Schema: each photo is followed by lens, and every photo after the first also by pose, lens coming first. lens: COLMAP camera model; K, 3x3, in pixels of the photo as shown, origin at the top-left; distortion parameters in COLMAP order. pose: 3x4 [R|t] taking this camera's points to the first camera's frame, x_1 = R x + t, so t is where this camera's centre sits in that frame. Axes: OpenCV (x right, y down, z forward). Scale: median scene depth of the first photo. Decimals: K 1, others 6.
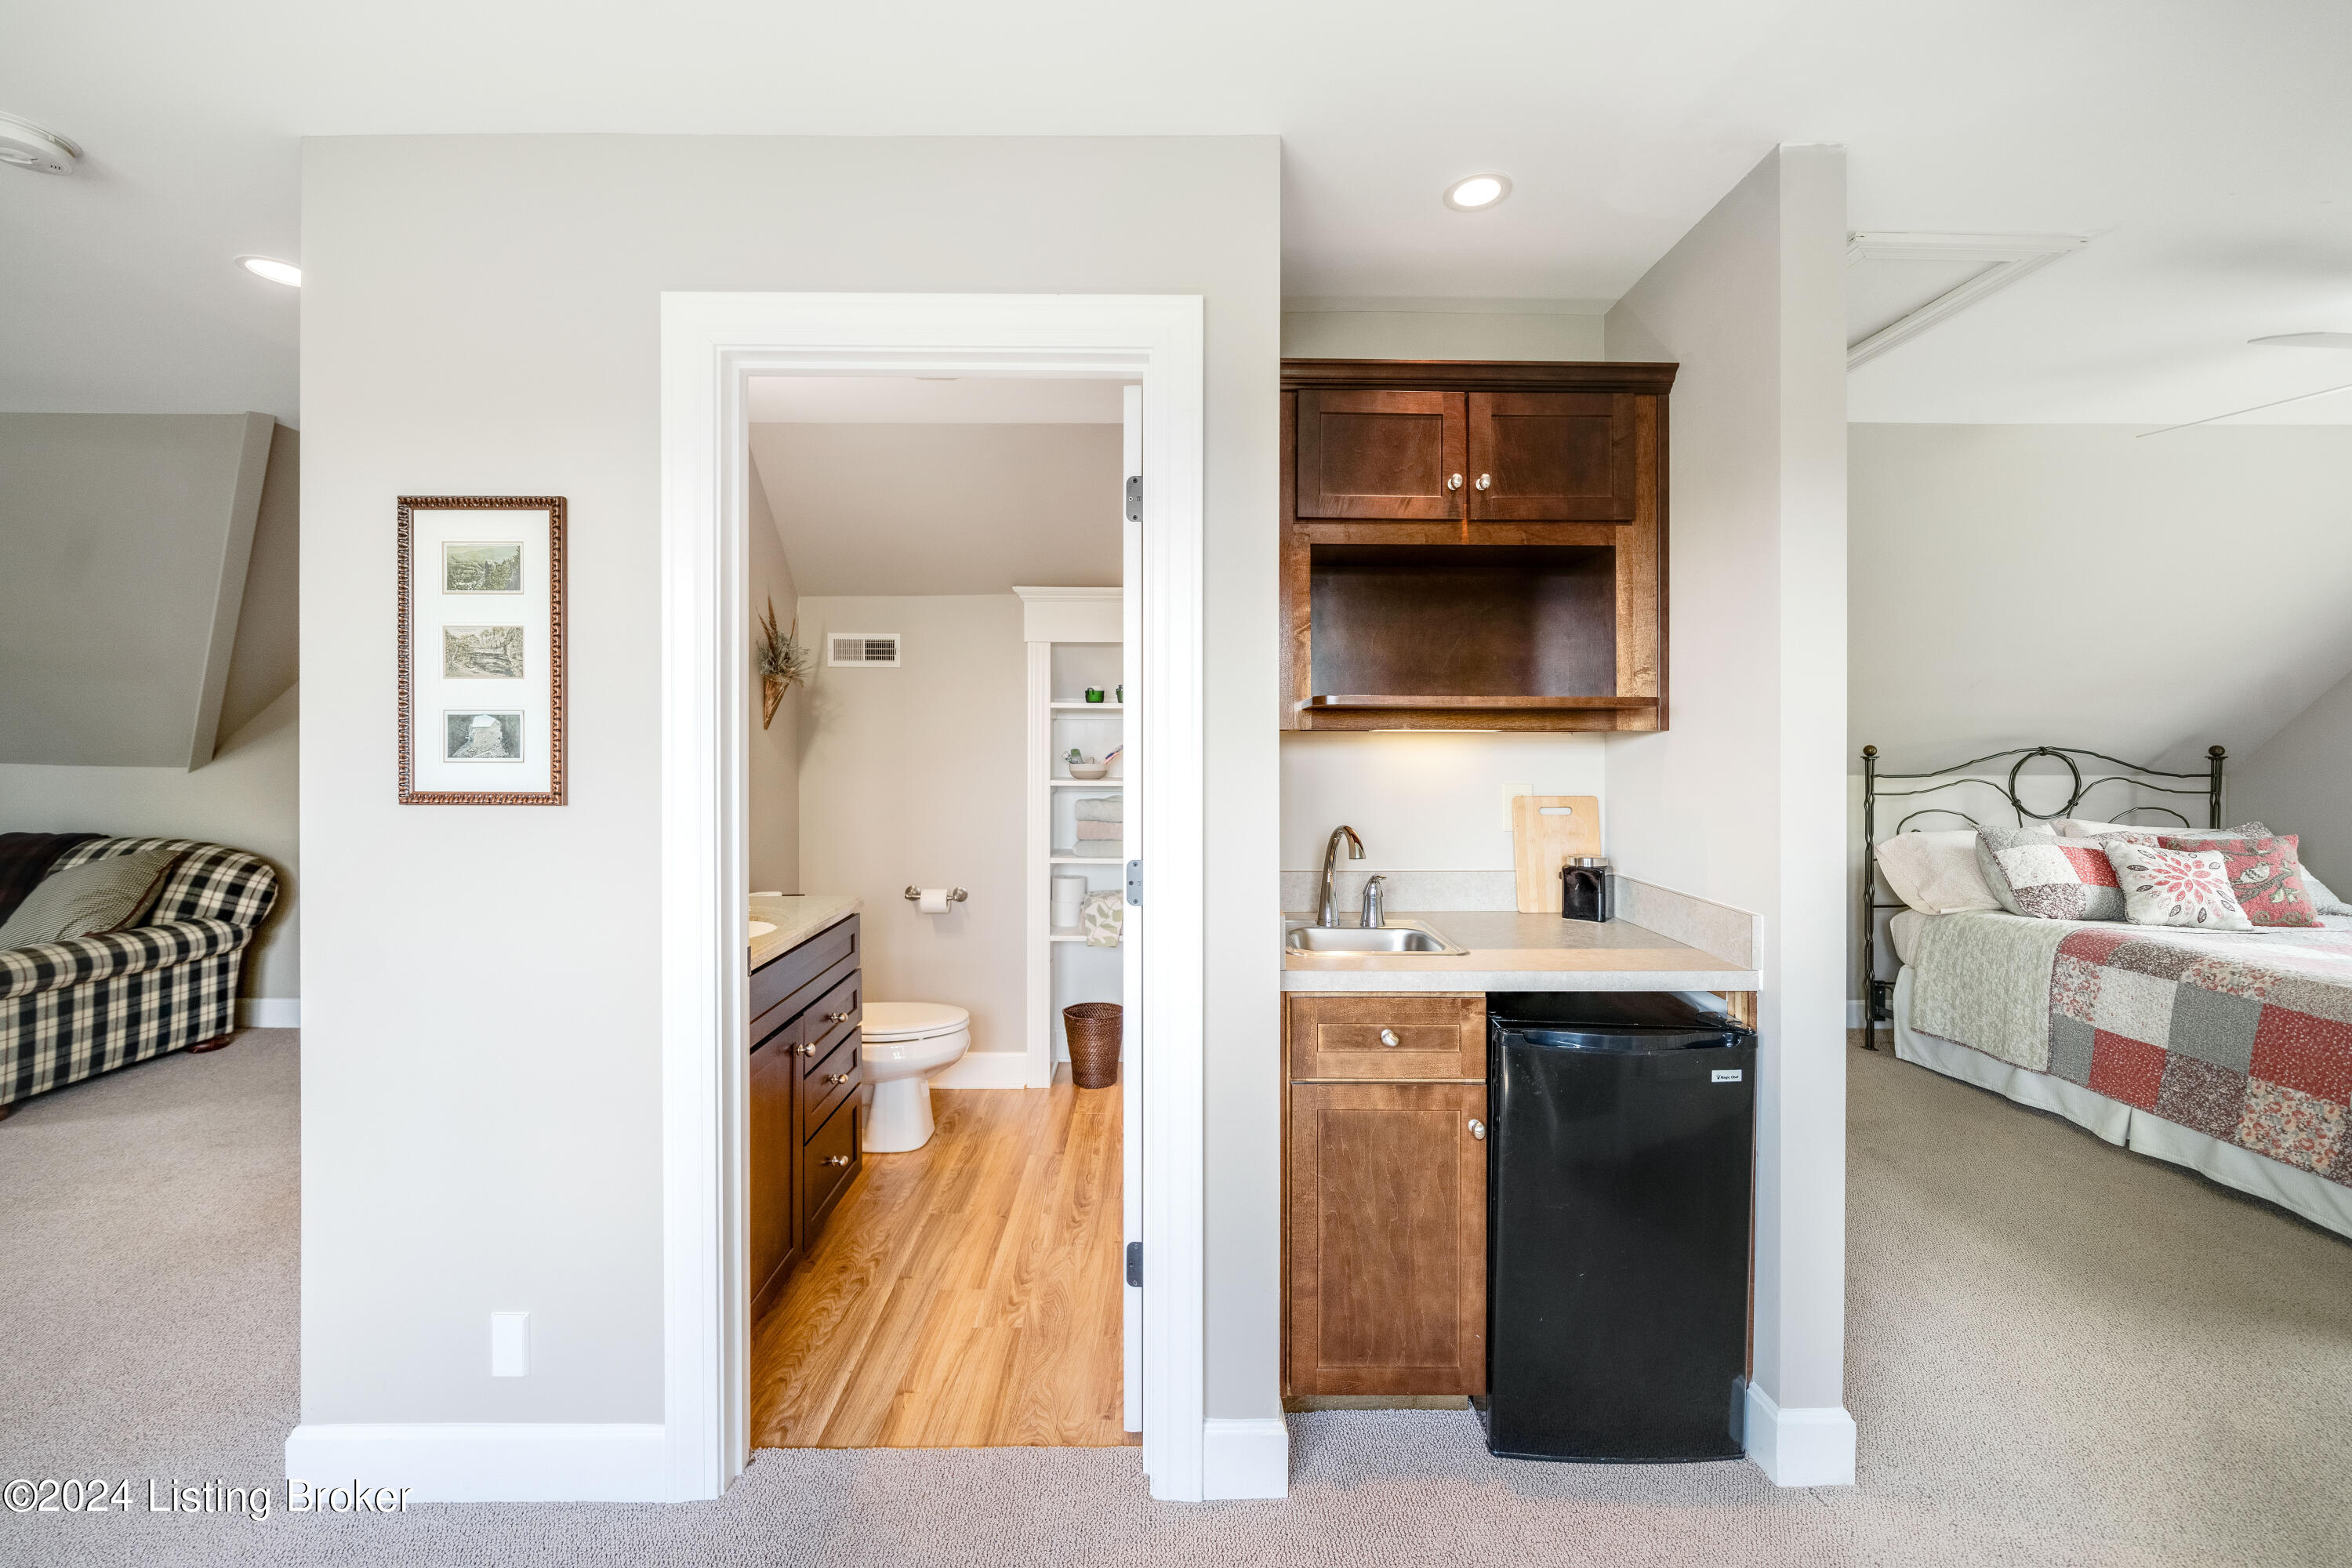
lens RADIAL K [[945.2, 0, 1169.3], [0, 945.2, 719.9], [0, 0, 1]] dist [0.000513, -0.000059]
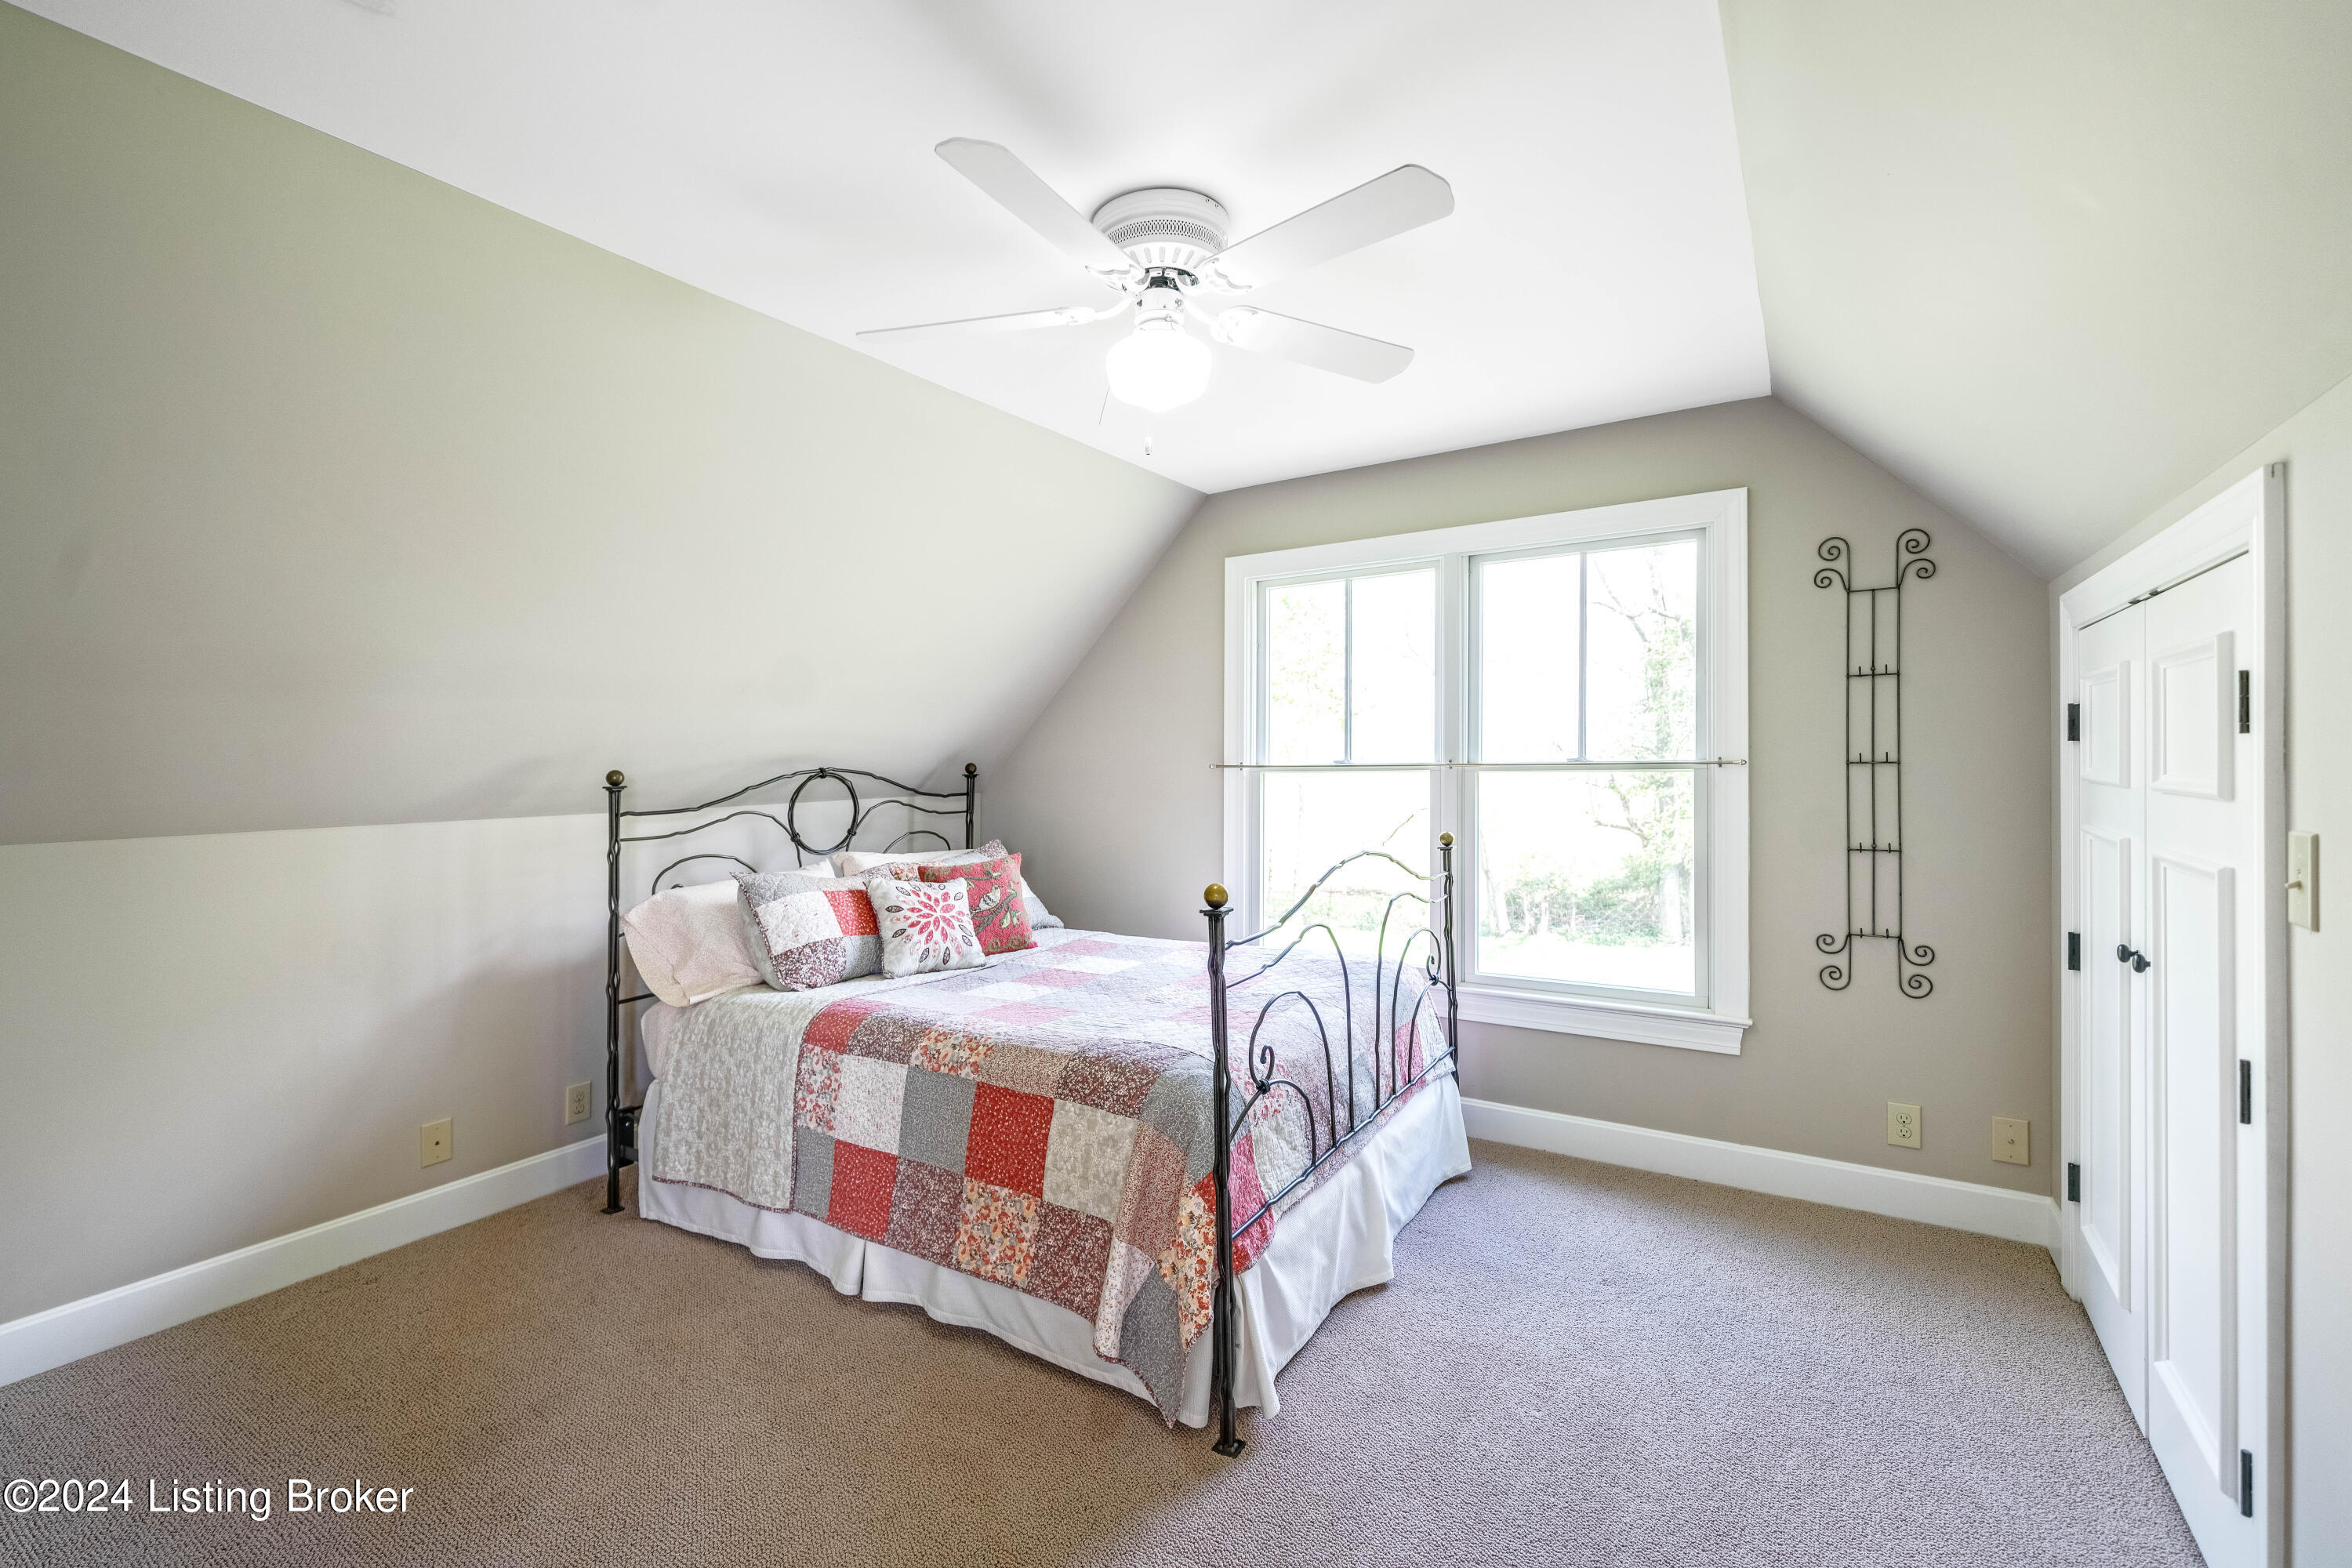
lens RADIAL K [[985.4, 0, 1176.0], [0, 985.4, 784.0], [0, 0, 1]] dist [0.000840, 0.000021]
pose [[0.539671, -0.032300, 0.841256, 0.493168], [-0.003019, 0.999183, 0.040300, 0.009501], [-0.841870, -0.024288, 0.539133, 0.367755]]
